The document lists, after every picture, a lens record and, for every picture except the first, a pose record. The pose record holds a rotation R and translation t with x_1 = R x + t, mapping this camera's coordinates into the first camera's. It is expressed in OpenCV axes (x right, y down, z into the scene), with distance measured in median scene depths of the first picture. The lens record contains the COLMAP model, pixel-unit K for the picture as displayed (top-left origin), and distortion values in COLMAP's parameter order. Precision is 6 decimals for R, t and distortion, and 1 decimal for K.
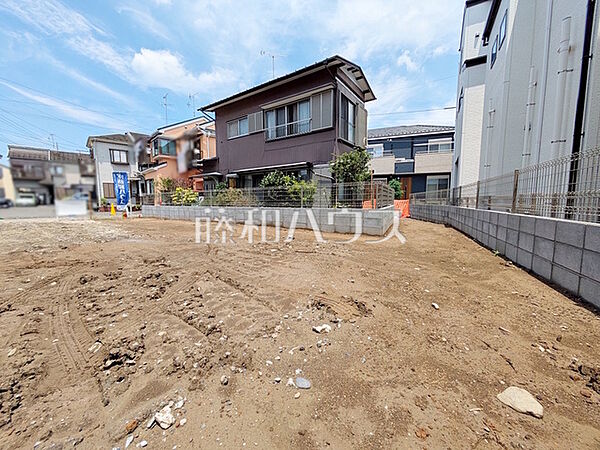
lens RADIAL K [[239.0, 0, 296.9], [0, 239.0, 223.5], [0, 0, 1]] dist [0.000984, 0.000200]
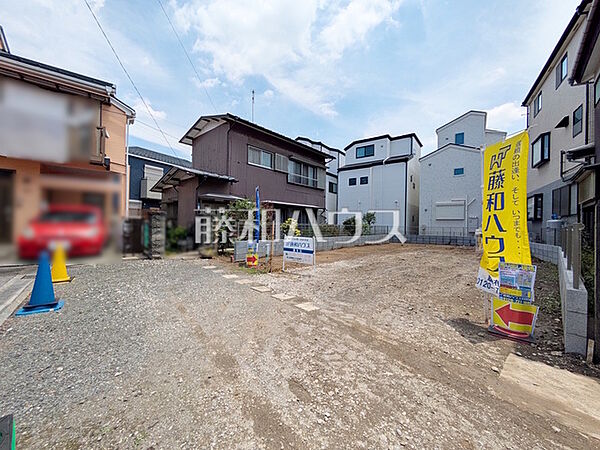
lens RADIAL K [[240.0, 0, 297.9], [0, 240.0, 225.1], [0, 0, 1]] dist [0.000174, 0.000133]
pose [[0.137320, 0.017322, 0.990375, -1.224795], [0.083255, 0.996107, -0.028966, -0.091580], [-0.987022, 0.086431, 0.135343, 0.772822]]
